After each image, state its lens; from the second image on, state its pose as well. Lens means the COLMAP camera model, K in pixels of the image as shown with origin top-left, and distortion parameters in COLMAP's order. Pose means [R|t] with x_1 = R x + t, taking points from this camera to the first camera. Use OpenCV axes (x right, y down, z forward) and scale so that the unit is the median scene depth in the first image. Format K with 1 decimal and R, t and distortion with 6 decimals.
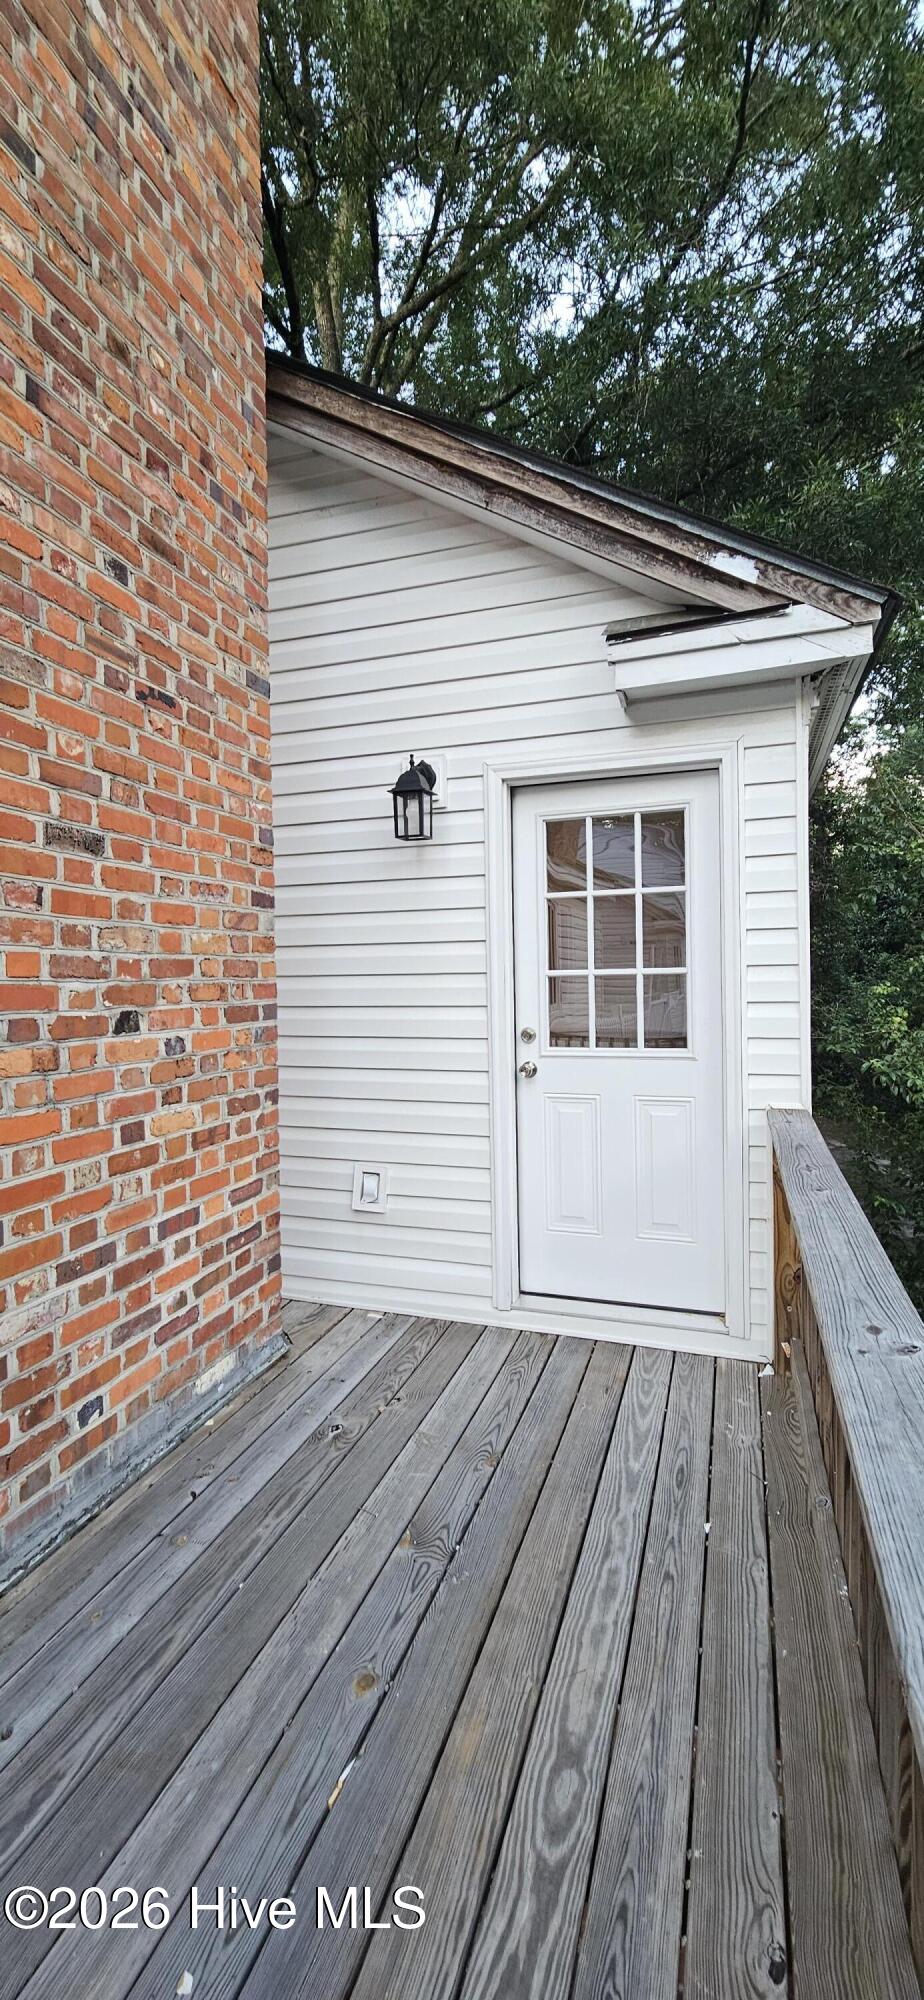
lens RADIAL K [[823.7, 0, 472.5], [0, 823.7, 992.1], [0, 0, 1]] dist [-0.000426, 0.000144]
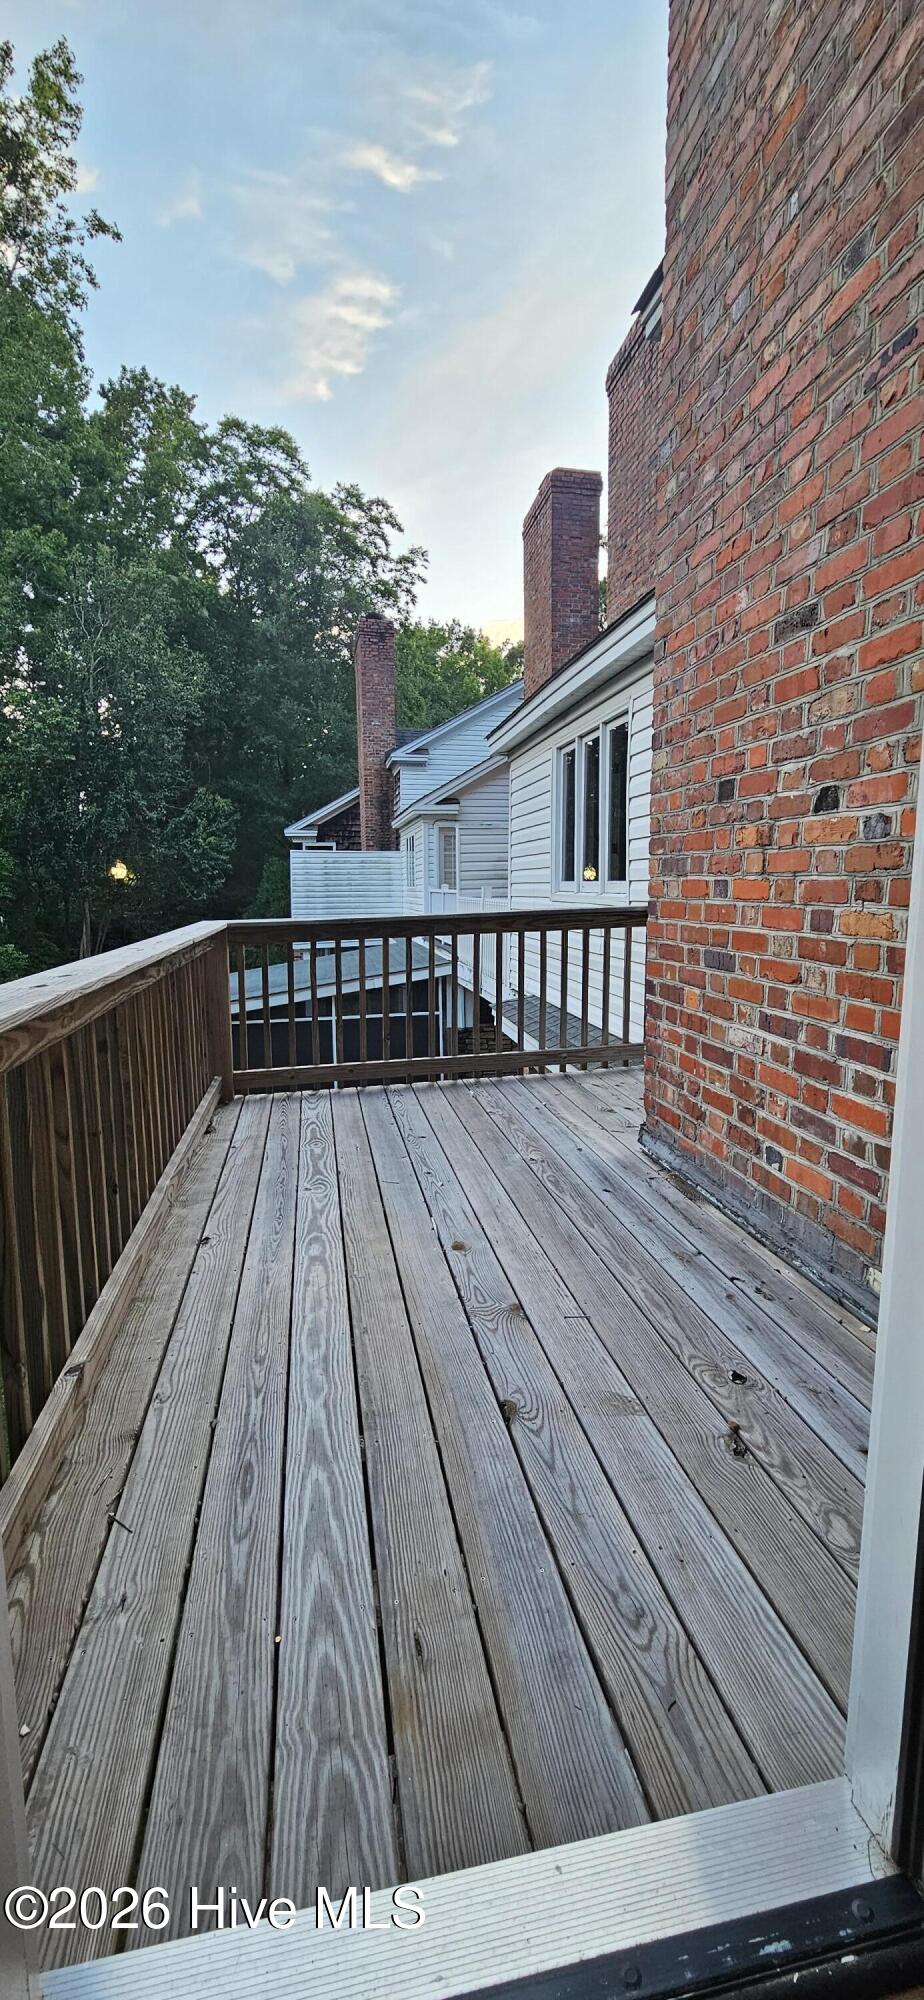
lens RADIAL K [[823.7, 0, 480.2], [0, 823.7, 994.8], [0, 0, 1]] dist [-0.000426, 0.000144]
pose [[-0.871380, 0.085057, -0.483180, 0.385063], [0.010542, 0.987876, 0.154889, 0.107067], [0.490496, 0.129873, -0.861711, 1.653457]]
